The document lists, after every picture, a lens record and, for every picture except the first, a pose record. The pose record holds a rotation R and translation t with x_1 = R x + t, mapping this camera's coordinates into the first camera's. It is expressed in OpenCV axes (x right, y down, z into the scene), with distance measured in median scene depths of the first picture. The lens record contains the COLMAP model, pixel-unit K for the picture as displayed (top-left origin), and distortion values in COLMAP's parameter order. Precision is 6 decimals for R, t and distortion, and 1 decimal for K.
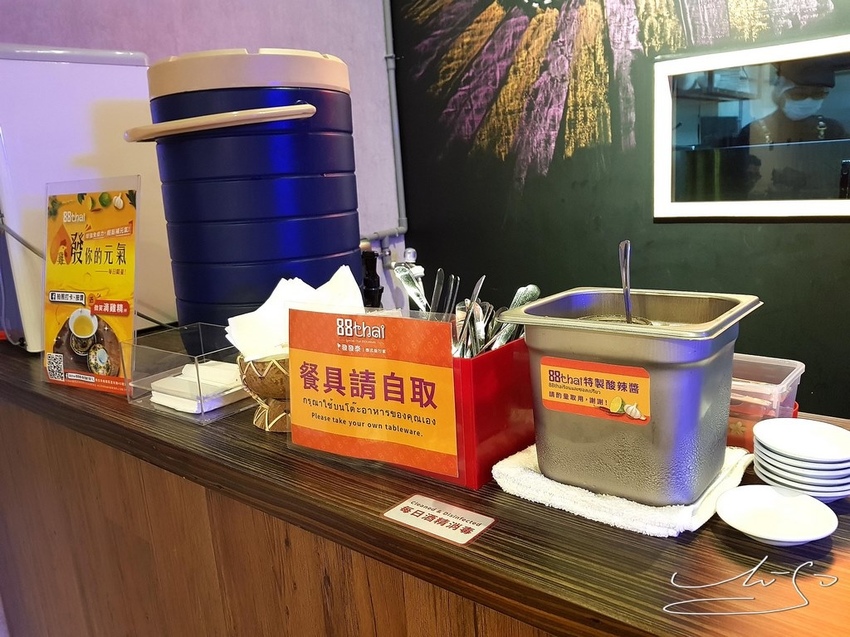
lens RADIAL K [[694.5, 0, 425.0], [0, 694.5, 318.5], [0, 0, 1]] dist [-0.021348, -0.005813]
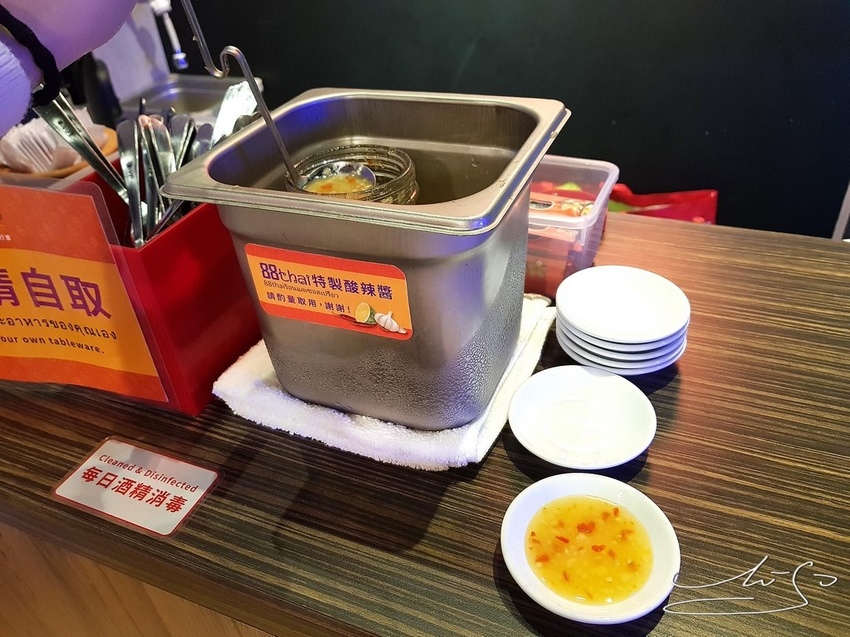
lens RADIAL K [[694.5, 0, 425.0], [0, 694.5, 318.5], [0, 0, 1]] dist [-0.021348, -0.005813]
pose [[0.961431, -0.169250, 0.216804, 0.176526], [0.069702, 0.912449, 0.403211, -0.124977], [-0.266066, -0.372548, 0.889054, 0.369702]]
